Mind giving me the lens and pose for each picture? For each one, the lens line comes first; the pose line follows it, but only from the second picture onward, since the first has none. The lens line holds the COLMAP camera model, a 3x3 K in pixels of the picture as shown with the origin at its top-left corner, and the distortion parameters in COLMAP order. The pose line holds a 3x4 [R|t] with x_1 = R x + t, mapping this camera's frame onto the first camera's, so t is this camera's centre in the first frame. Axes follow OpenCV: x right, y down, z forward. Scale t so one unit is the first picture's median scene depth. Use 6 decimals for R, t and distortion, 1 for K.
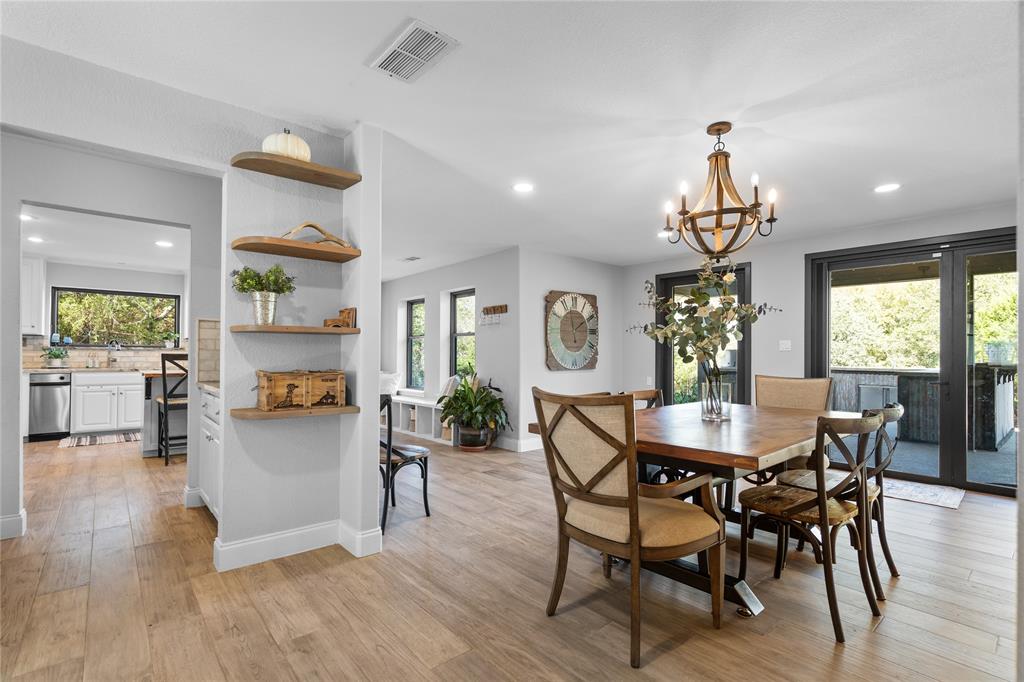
lens RADIAL K [[474.0, 0, 513.7], [0, 474.0, 349.8], [0, 0, 1]] dist [-0.000342, 0.000074]
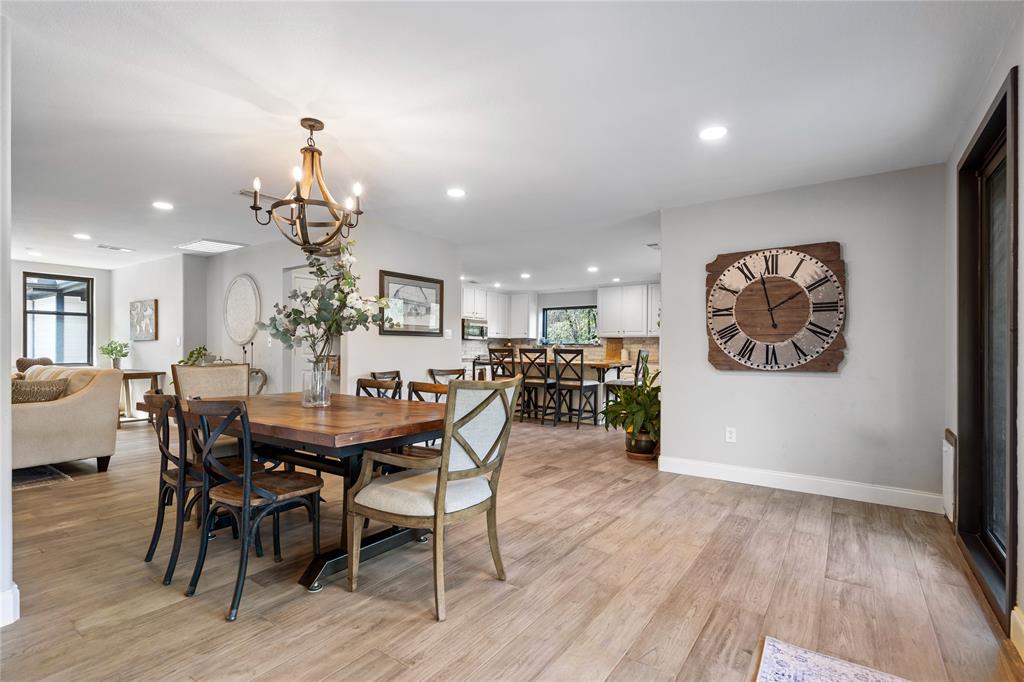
lens RADIAL K [[491.6, 0, 497.3], [0, 491.6, 349.8], [0, 0, 1]] dist [0.001080, 0.000487]
pose [[0.233086, -0.004055, -0.972448, 0.680743], [0.006407, 0.999976, -0.002634, 0.013426], [0.972435, -0.005617, 0.233107, 0.495004]]
